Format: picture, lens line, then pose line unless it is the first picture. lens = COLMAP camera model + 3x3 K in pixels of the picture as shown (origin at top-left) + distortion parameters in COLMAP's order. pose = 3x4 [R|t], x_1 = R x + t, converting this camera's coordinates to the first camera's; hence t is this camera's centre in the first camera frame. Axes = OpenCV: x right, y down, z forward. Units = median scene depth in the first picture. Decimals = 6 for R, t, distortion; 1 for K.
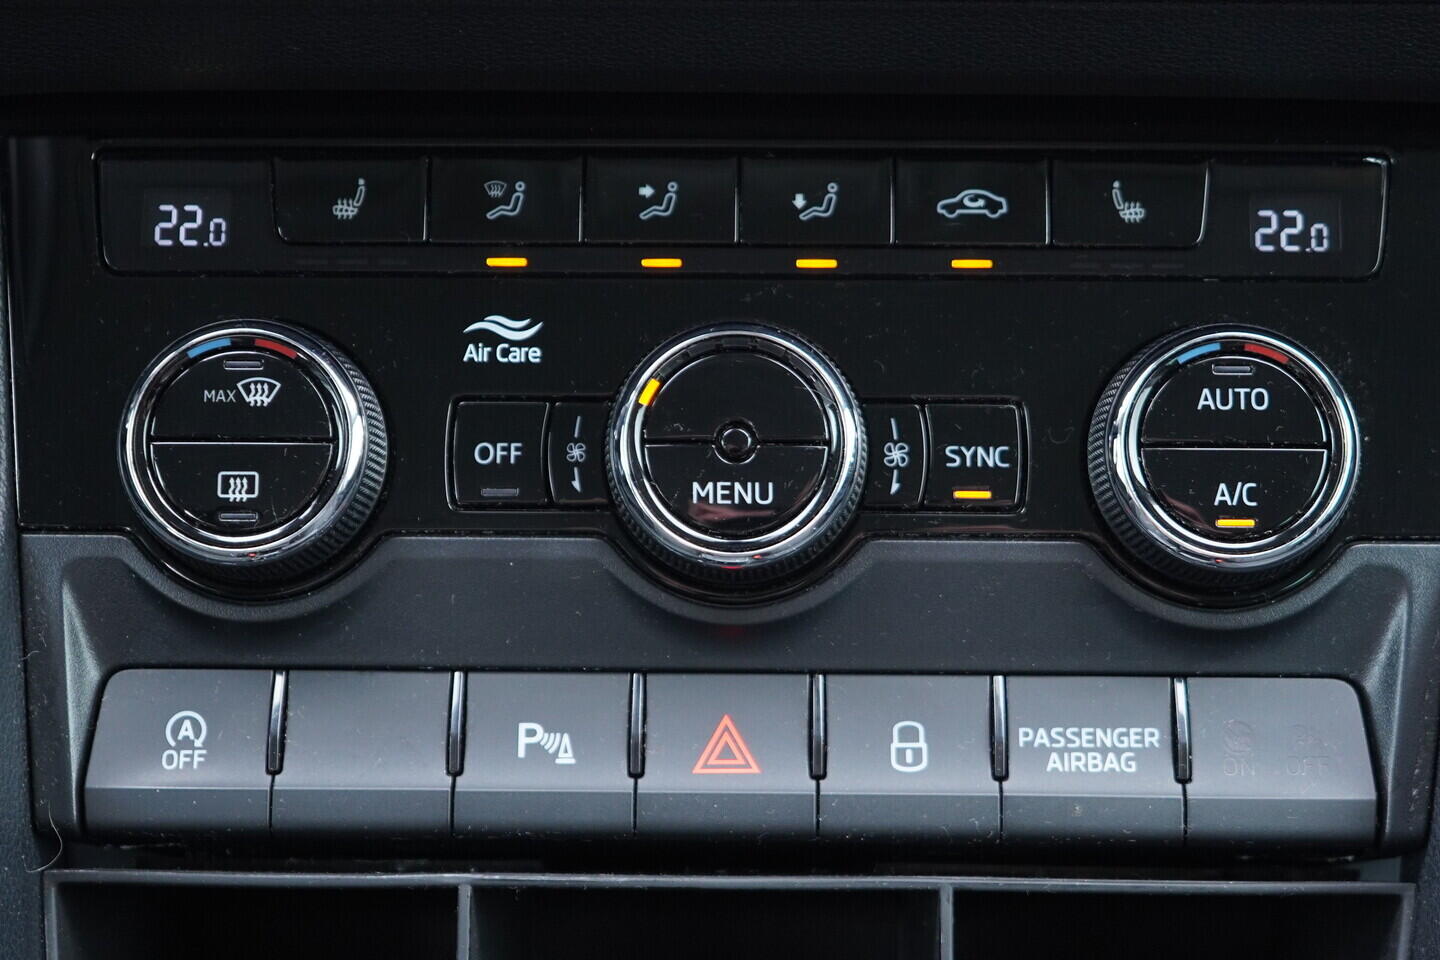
lens RADIAL K [[1532.9, 0, 725.8], [0, 1532.9, 475.2], [0, 0, 1]] dist [-0.007932, 0.003641]
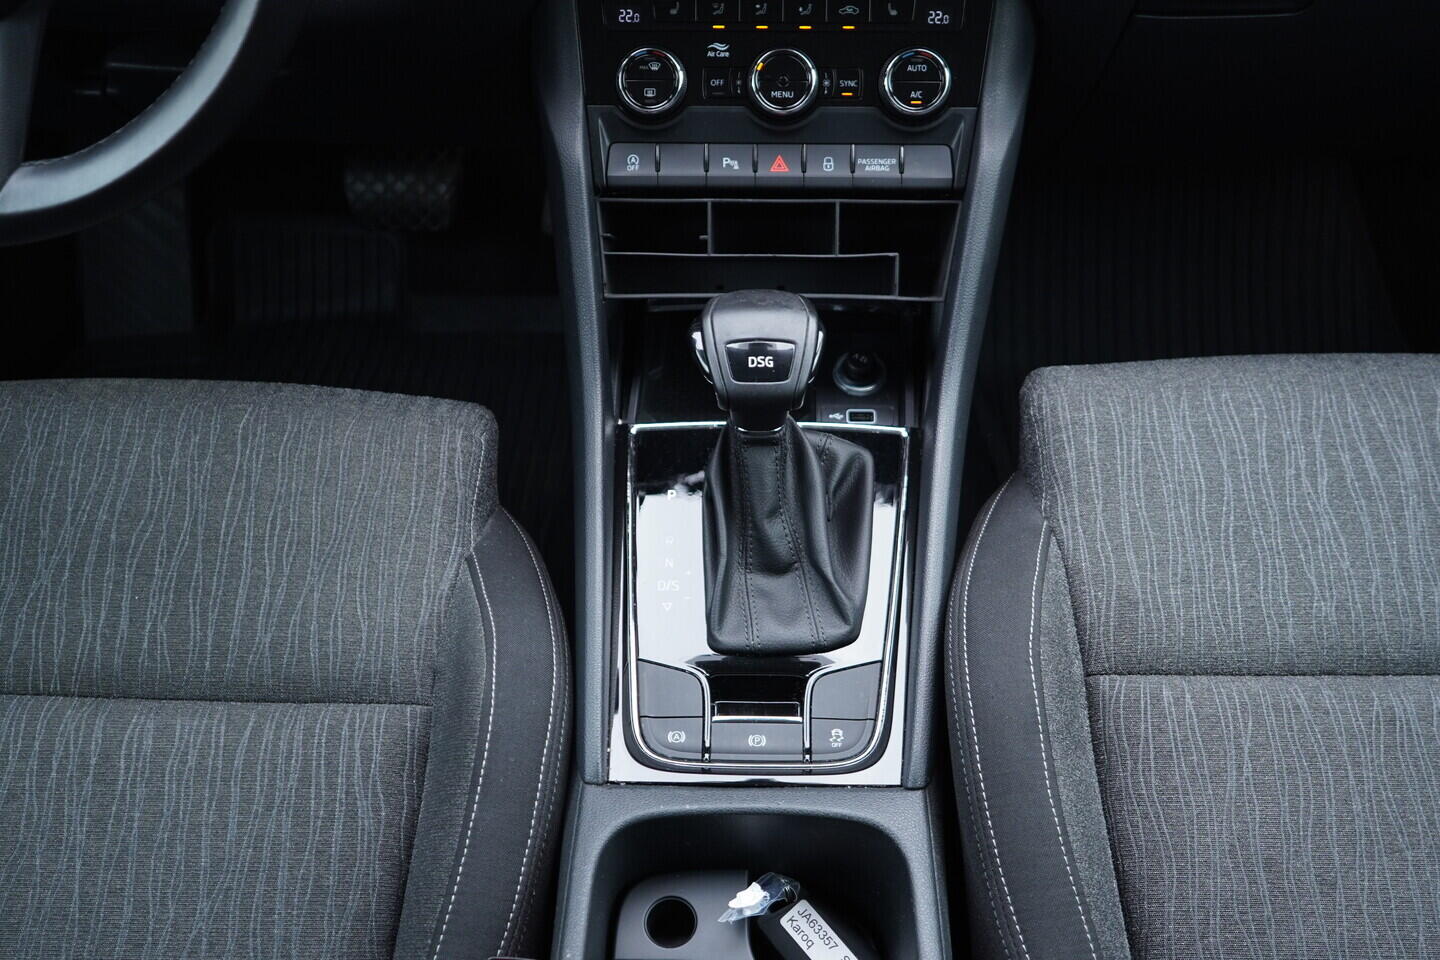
lens RADIAL K [[1532.9, 0, 725.8], [0, 1532.9, 475.2], [0, 0, 1]] dist [-0.007932, 0.003641]
pose [[0.999579, -0.008412, 0.027774, -0.239154], [0.000090, 0.957958, 0.286908, -0.166289], [-0.029019, -0.286785, 0.957555, -2.773150]]
